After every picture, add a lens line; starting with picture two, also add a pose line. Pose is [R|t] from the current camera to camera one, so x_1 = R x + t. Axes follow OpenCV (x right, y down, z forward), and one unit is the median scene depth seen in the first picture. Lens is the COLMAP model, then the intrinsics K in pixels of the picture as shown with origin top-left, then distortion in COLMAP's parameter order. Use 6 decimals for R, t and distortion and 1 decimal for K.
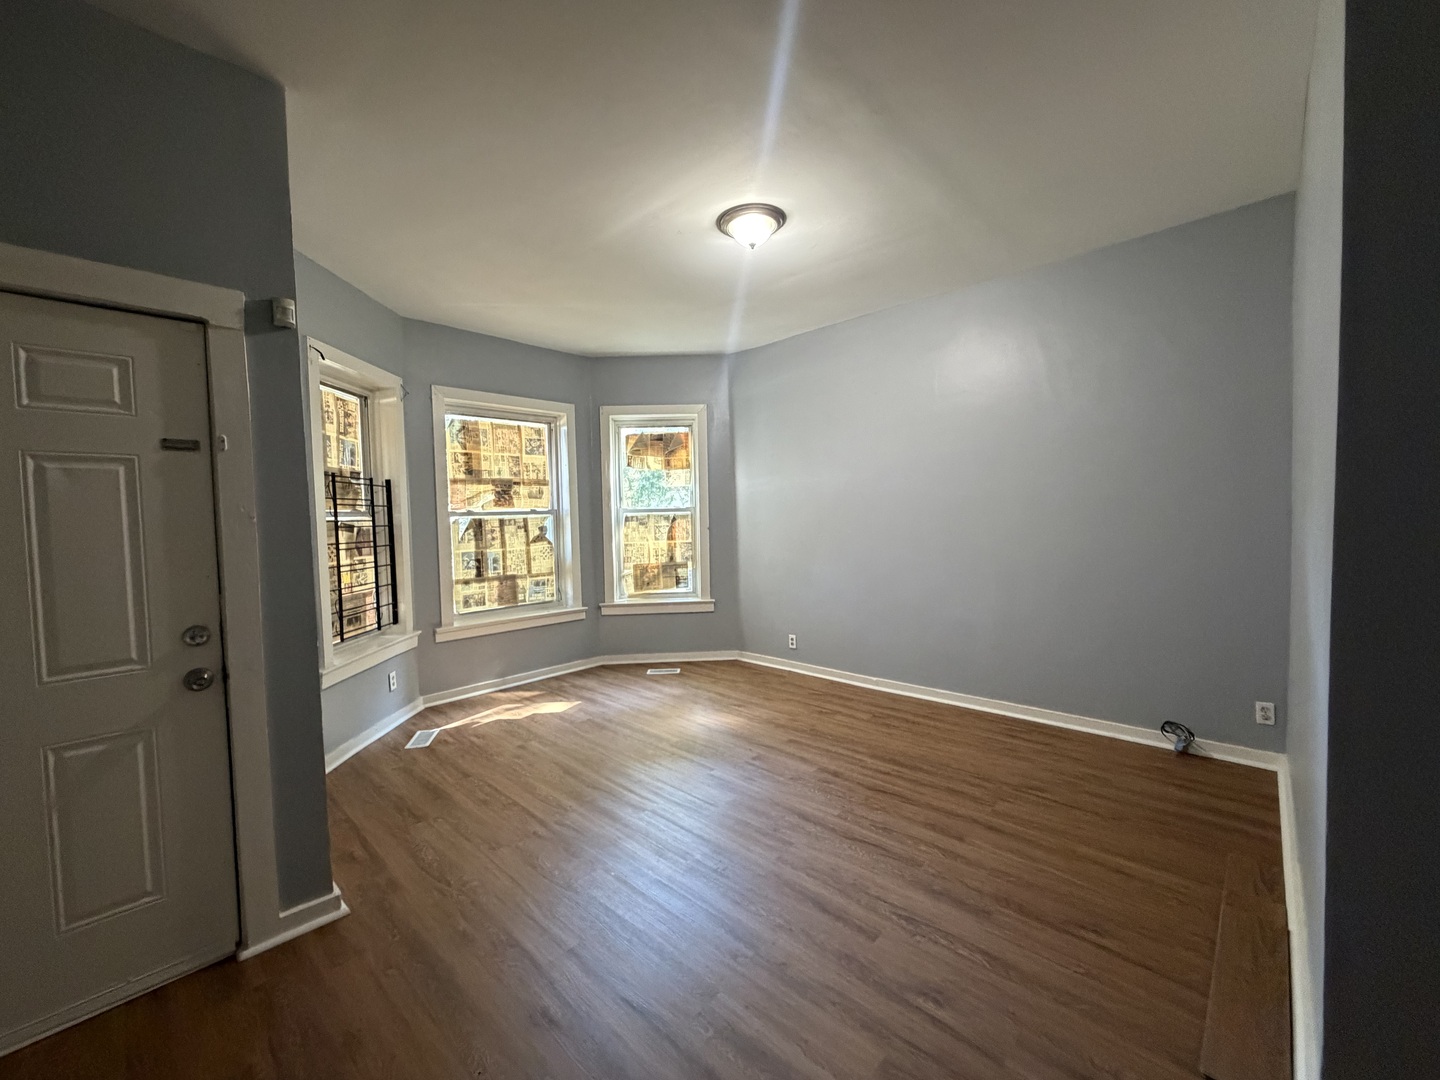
lens RADIAL K [[573.9, 0, 714.5], [0, 573.9, 540.4], [0, 0, 1]] dist [0.000928, -0.000226]
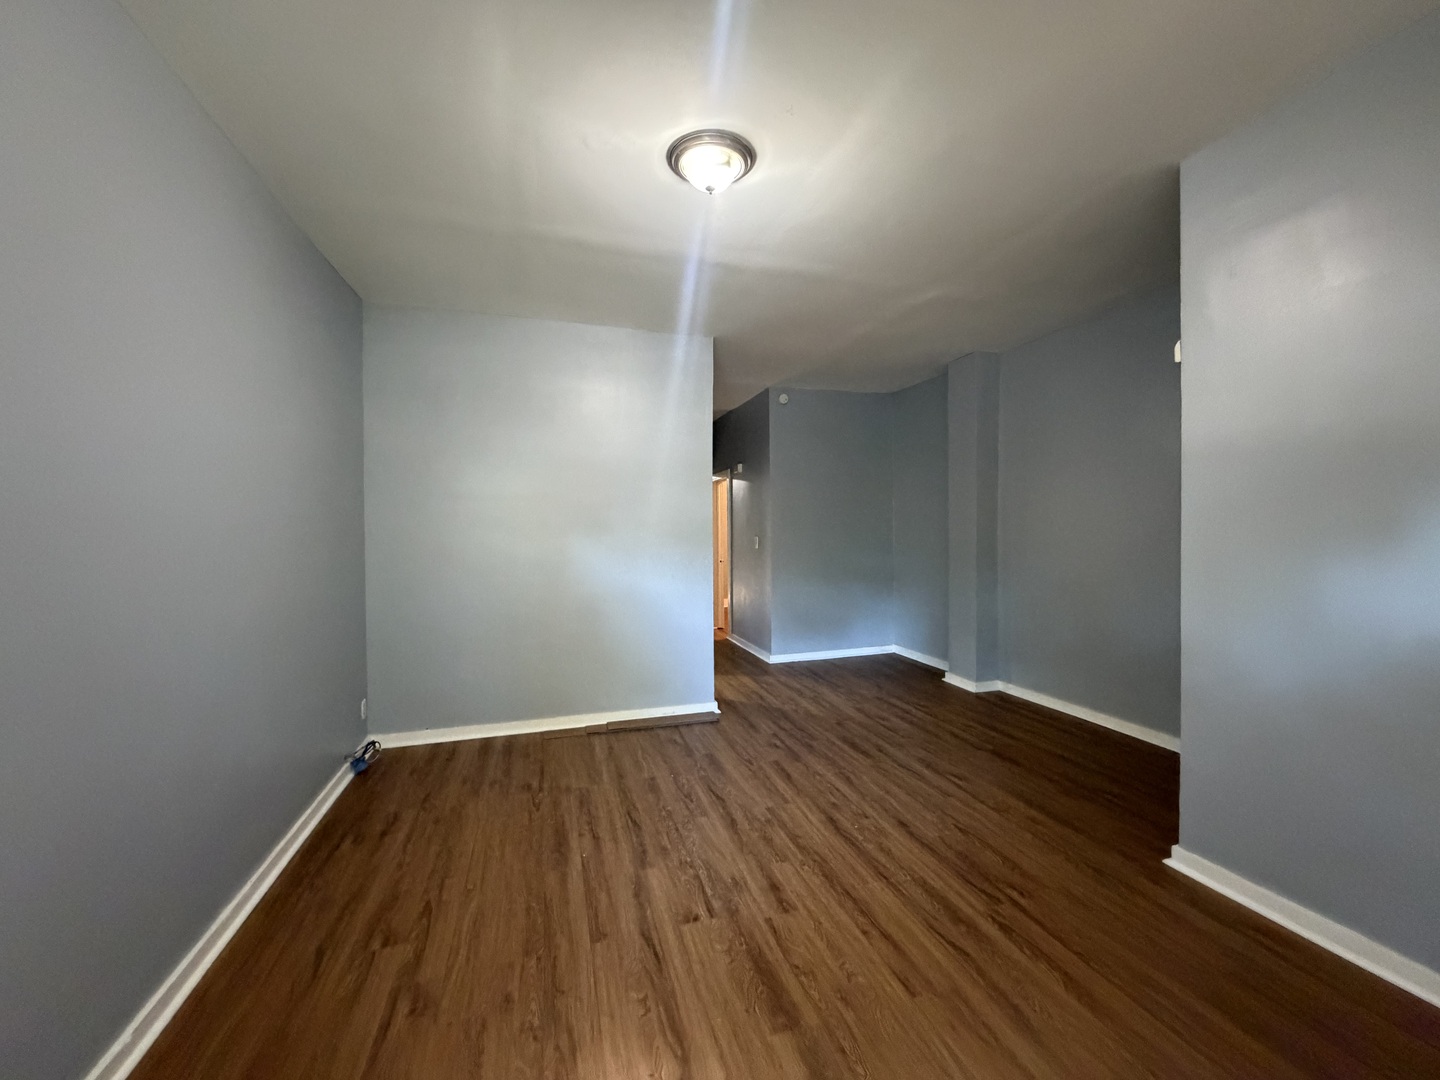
lens RADIAL K [[573.9, 0, 719.8], [0, 573.9, 534.1], [0, 0, 1]] dist [0.000928, -0.000226]
pose [[-0.870311, 0.033076, 0.491391, -0.296342], [0.062650, 0.997072, 0.043846, -0.073321], [-0.488502, 0.068945, -0.869835, 1.592013]]
